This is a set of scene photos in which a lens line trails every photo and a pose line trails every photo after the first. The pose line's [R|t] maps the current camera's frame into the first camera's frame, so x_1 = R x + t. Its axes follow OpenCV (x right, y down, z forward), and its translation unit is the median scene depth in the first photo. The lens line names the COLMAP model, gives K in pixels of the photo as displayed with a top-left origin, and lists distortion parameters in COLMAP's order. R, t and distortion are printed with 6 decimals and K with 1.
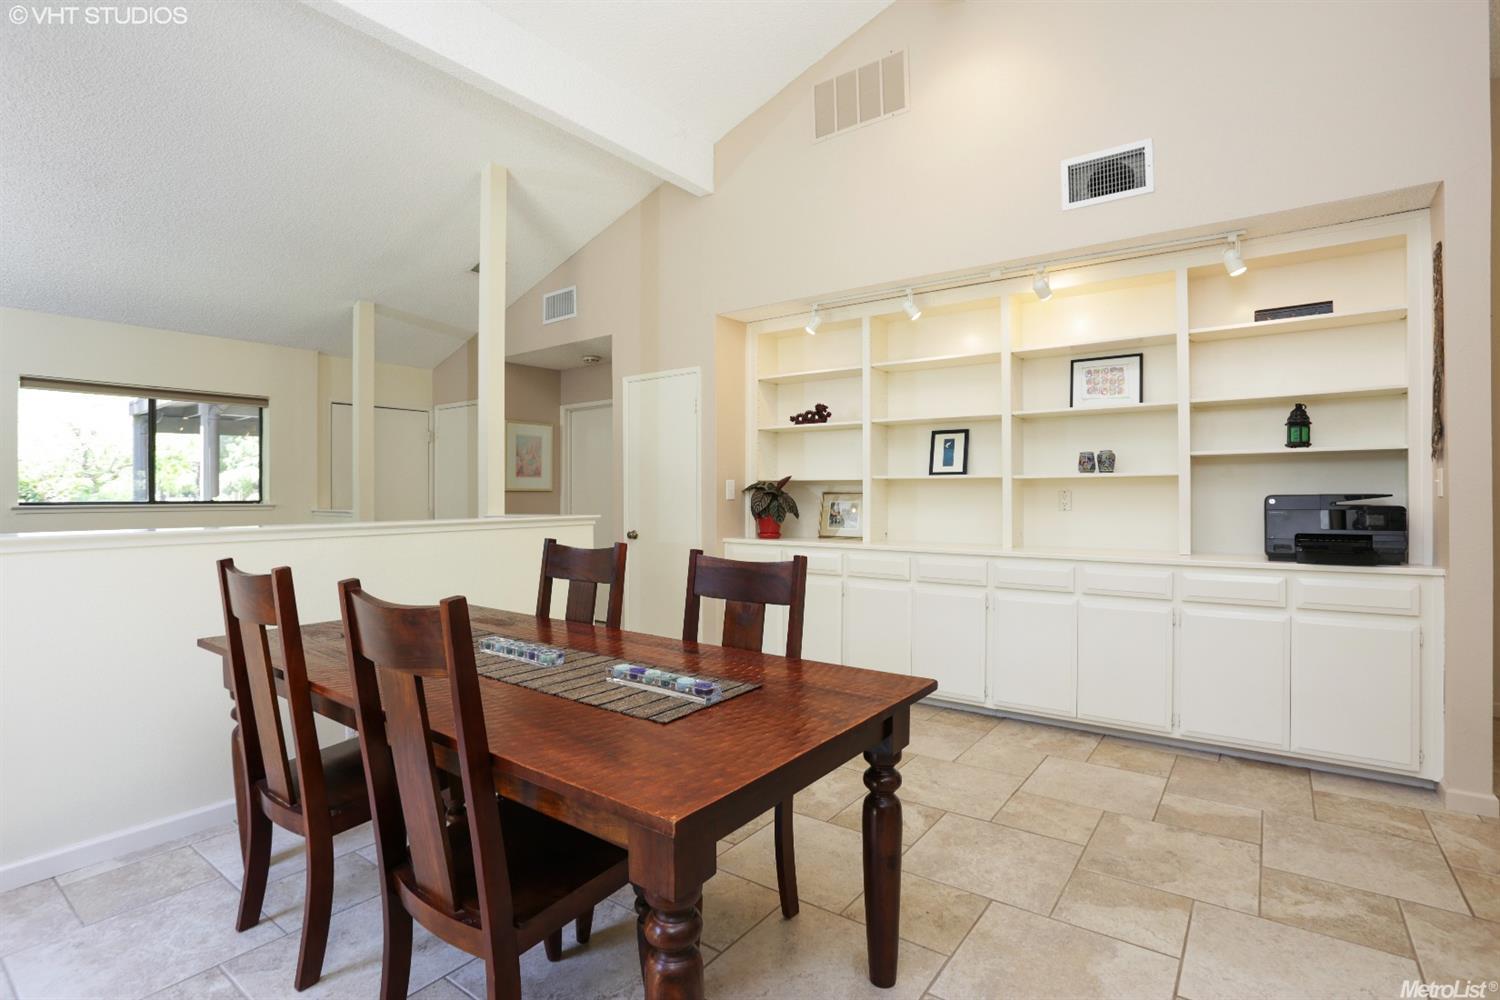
lens RADIAL K [[701.2, 0, 792.2], [0, 701.2, 499.6], [0, 0, 1]] dist [-0.041240, -0.000127]
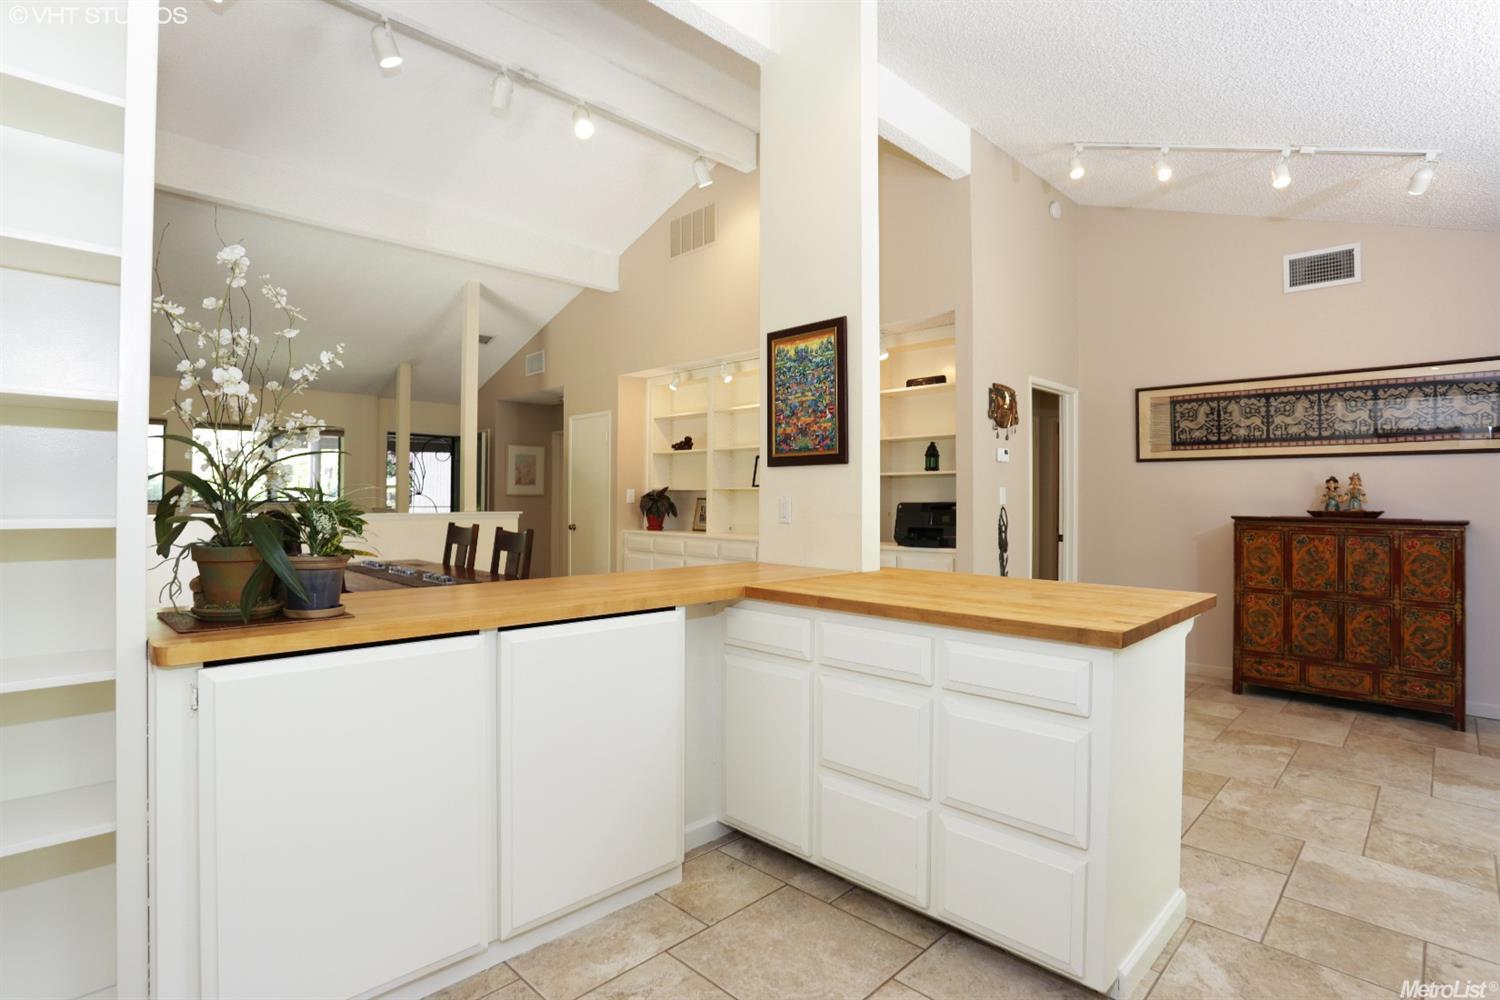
lens RADIAL K [[701.2, 0, 792.2], [0, 701.2, 499.6], [0, 0, 1]] dist [-0.041240, -0.000127]
pose [[0.991633, 0.010100, -0.128693, 0.494985], [-0.011322, 0.999897, -0.008771, 0.002493], [0.128591, 0.010154, 0.991646, -0.438228]]
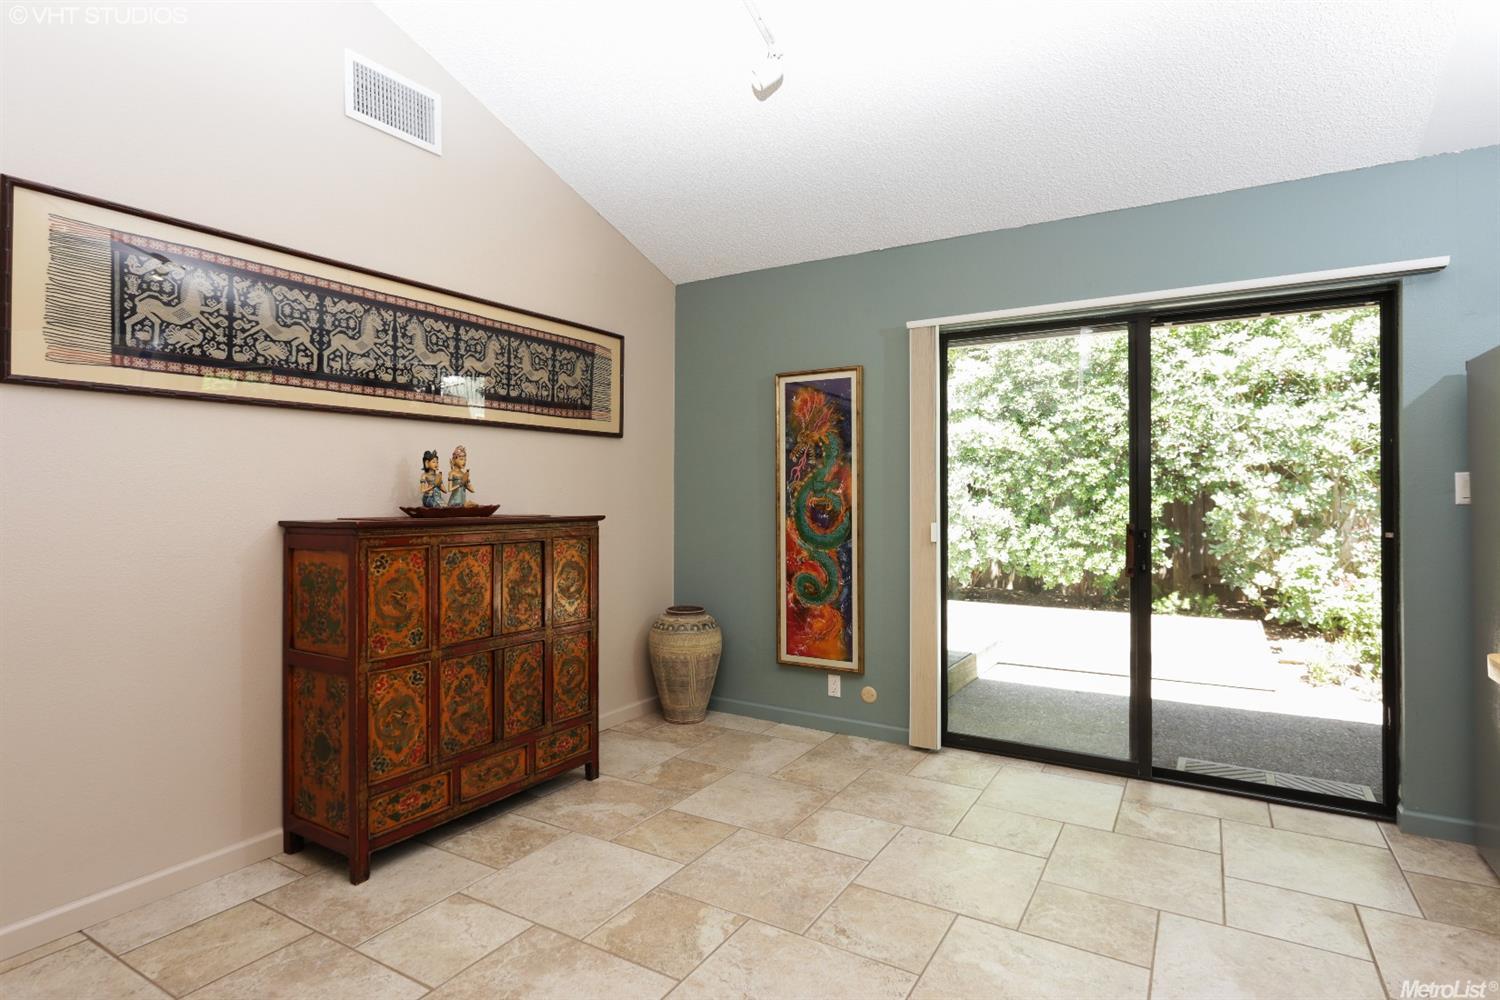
lens RADIAL K [[775.9, 0, 738.7], [0, 775.9, 486.8], [0, 0, 1]] dist [-0.002262, -0.000437]
pose [[-0.058250, 0.013228, 0.998214, 0.432307], [0.010115, 0.999869, -0.012660, -0.005065], [-0.998251, 0.009360, -0.058376, 0.437496]]
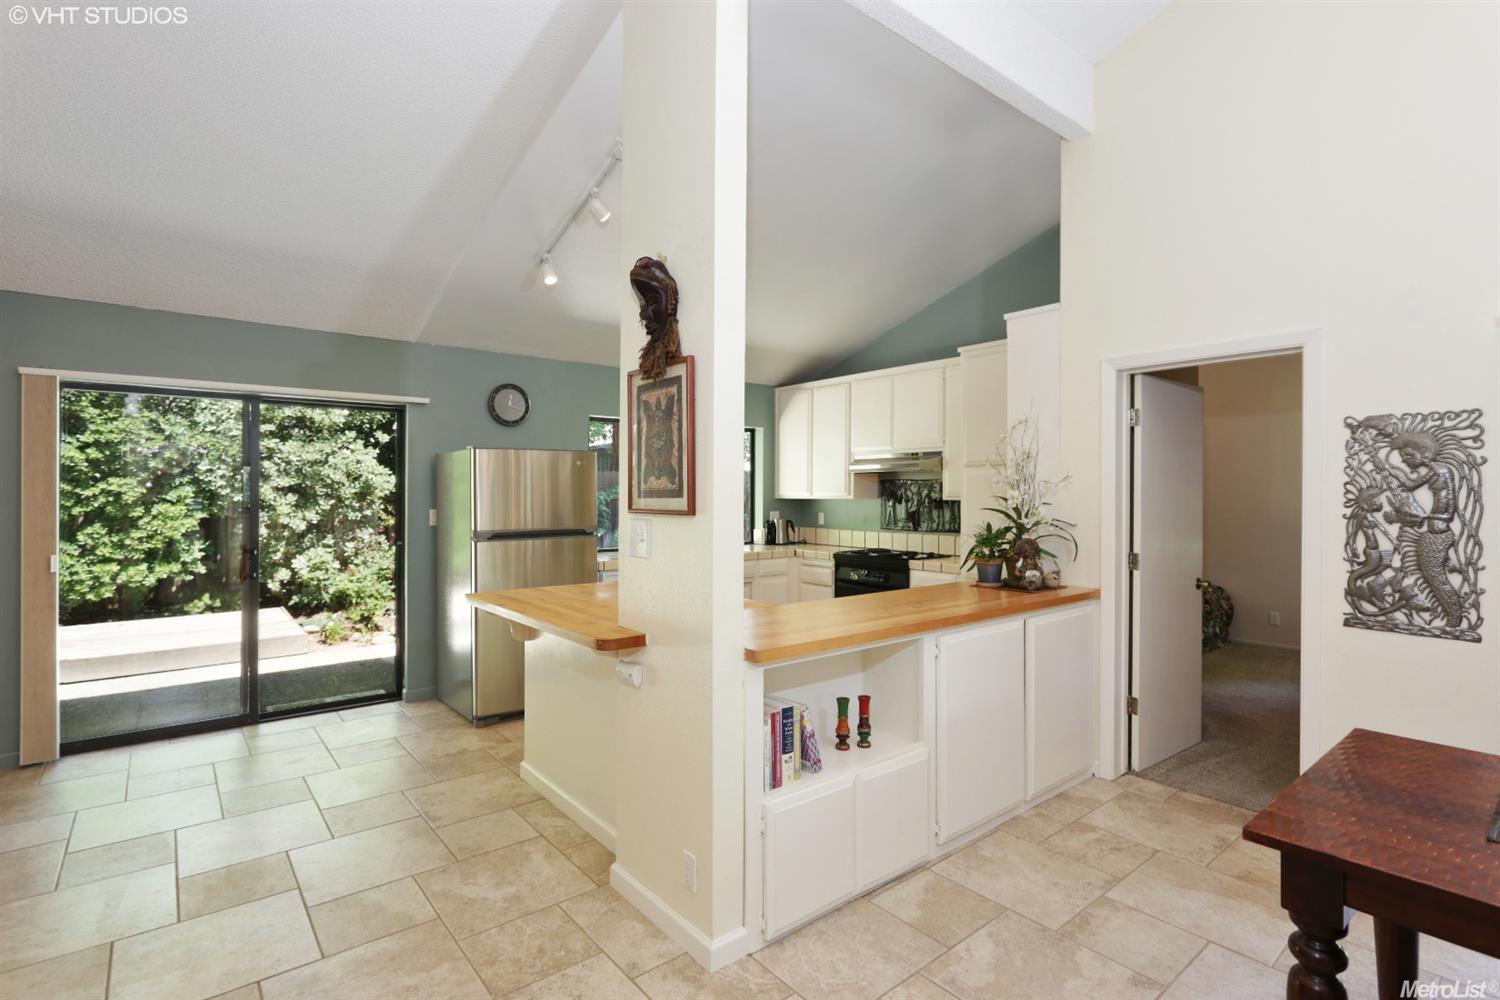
lens RADIAL K [[729.5, 0, 747.6], [0, 729.5, 491.5], [0, 0, 1]] dist [-0.004628, -0.000295]
pose [[-0.957531, 0.005558, 0.288277, 0.206651], [0.008362, 0.999929, 0.008498, -0.053826], [-0.288209, 0.010548, -0.957509, 0.784243]]
